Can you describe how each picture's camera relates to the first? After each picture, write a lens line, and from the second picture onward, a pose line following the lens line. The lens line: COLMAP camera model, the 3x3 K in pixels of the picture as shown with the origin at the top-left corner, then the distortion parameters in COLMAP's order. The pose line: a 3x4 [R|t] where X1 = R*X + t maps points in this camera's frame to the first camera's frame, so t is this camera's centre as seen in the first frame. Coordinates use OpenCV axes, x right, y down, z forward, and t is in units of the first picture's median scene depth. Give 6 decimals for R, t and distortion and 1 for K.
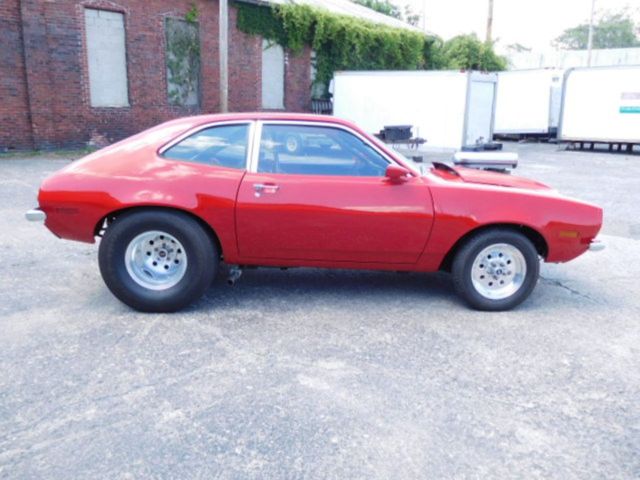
lens RADIAL K [[533.8, 0, 319.1], [0, 533.8, 239.0], [0, 0, 1]] dist [-0.002324, -0.010382]
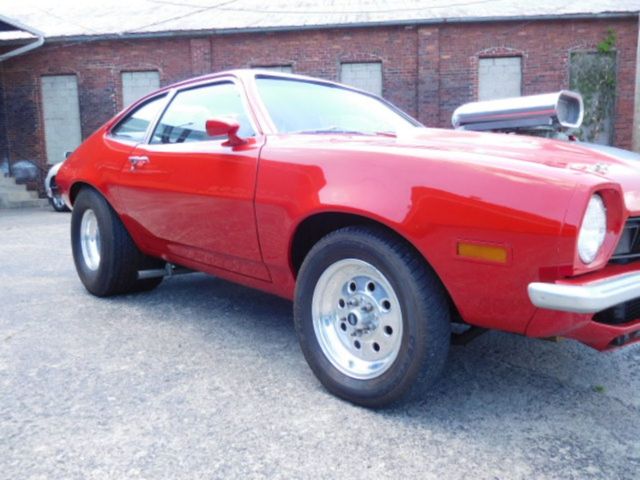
lens RADIAL K [[533.8, 0, 319.1], [0, 533.8, 239.0], [0, 0, 1]] dist [-0.002324, -0.010382]
pose [[0.612479, 0.060753, -0.788149, 0.196553], [-0.160483, 0.985835, -0.048722, 0.005312], [0.774025, 0.156326, 0.613553, 0.190606]]
